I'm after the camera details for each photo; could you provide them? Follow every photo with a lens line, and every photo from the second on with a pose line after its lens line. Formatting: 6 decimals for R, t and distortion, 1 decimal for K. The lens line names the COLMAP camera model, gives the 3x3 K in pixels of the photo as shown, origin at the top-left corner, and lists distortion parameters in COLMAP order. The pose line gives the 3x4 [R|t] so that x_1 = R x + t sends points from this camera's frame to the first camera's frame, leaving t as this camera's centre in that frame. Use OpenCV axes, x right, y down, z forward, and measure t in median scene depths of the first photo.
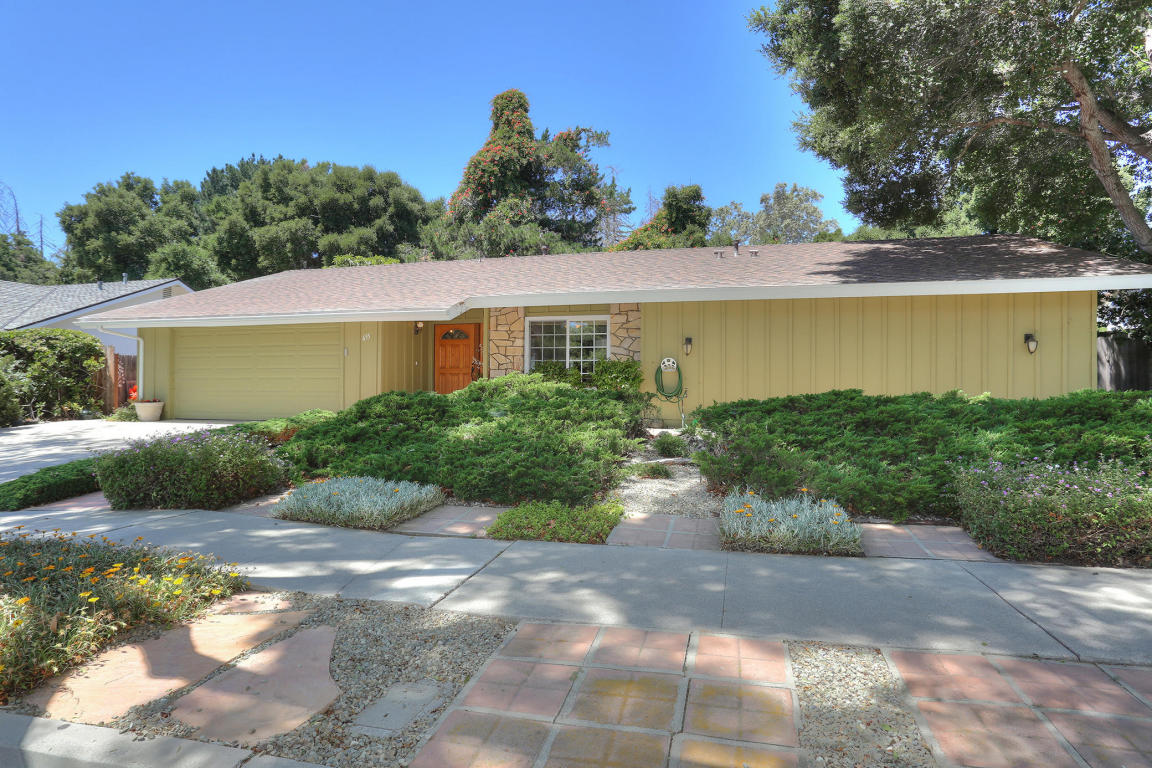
lens RADIAL K [[660.8, 0, 583.7], [0, 660.8, 382.4], [0, 0, 1]] dist [-0.057925, 0.021519]
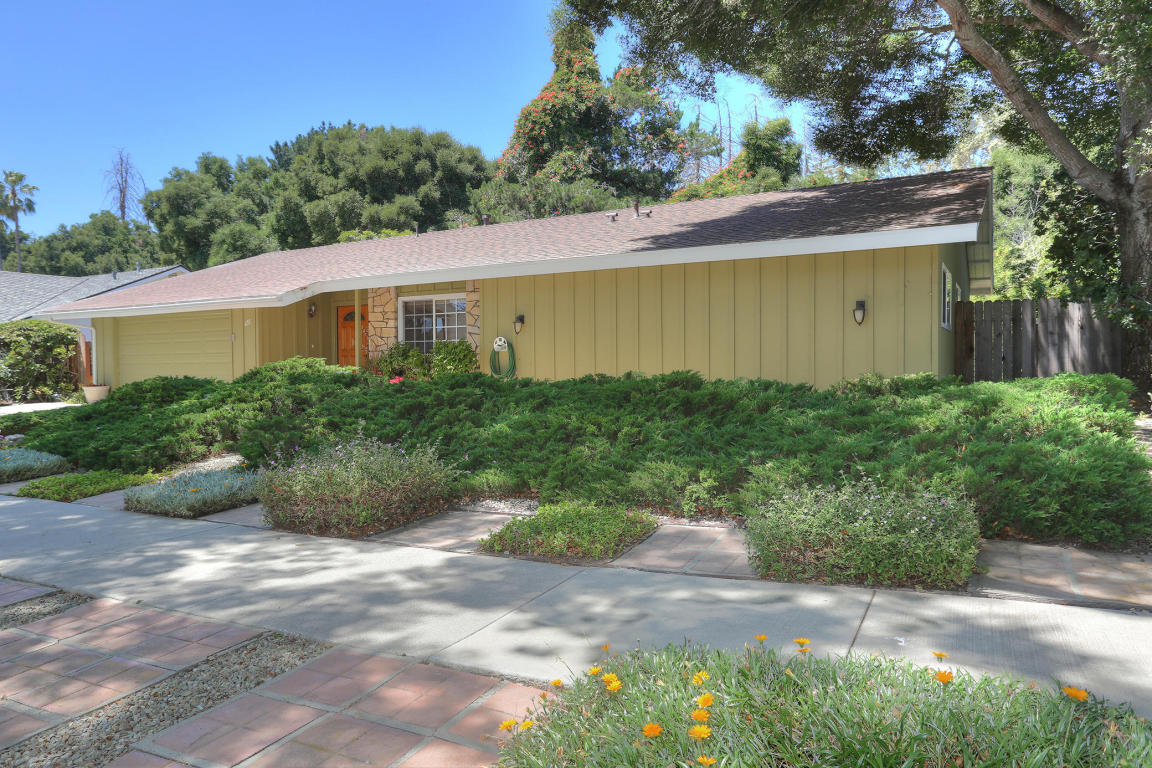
lens RADIAL K [[789.9, 0, 573.7], [0, 789.9, 382.2], [0, 0, 1]] dist [-0.050450, 0.010184]
pose [[0.965014, -0.004792, -0.262155, 0.176220], [0.012837, 0.999498, 0.028982, -0.001444], [0.261885, -0.031333, 0.964590, -0.021940]]
